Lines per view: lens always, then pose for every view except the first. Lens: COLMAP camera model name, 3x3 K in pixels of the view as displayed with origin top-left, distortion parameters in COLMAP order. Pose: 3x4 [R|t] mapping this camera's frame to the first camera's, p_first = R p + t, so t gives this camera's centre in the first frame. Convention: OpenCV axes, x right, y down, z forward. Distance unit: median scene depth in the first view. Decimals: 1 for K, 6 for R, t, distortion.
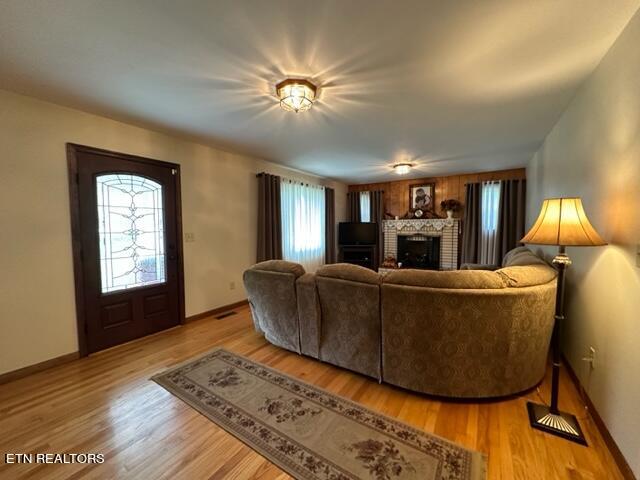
lens RADIAL K [[253.4, 0, 321.0], [0, 253.4, 240.9], [0, 0, 1]] dist [-0.002960, 0.000016]
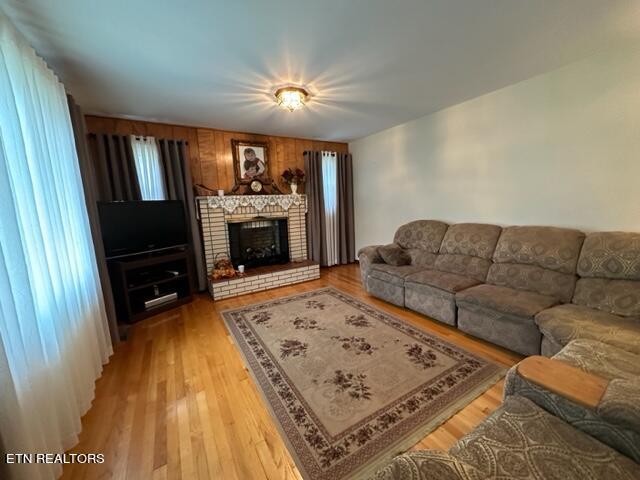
lens RADIAL K [[253.4, 0, 319.8], [0, 253.4, 236.5], [0, 0, 1]] dist [-0.002960, 0.000016]
pose [[0.435952, -0.133409, 0.890027, -0.315335], [0.091890, 0.990382, 0.103442, -0.067979], [-0.895266, 0.036688, 0.444018, 1.206765]]
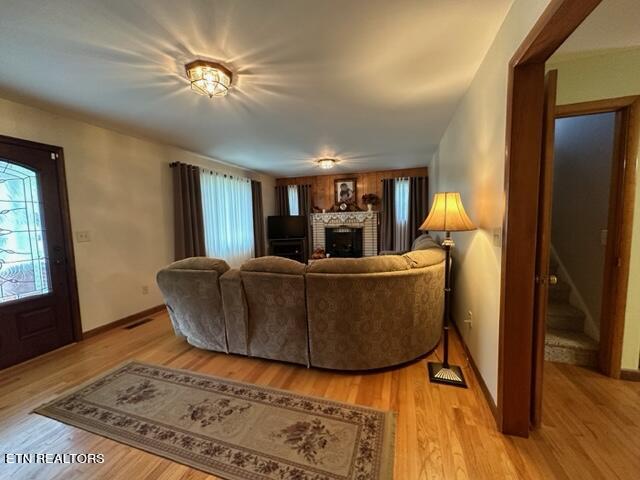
lens RADIAL K [[253.4, 0, 321.5], [0, 253.4, 240.8], [0, 0, 1]] dist [-0.002960, 0.000016]
pose [[0.963581, -0.040731, 0.264297, 0.021338], [0.034669, 0.999019, 0.027563, 0.005427], [-0.265160, -0.017396, 0.964047, -0.011577]]
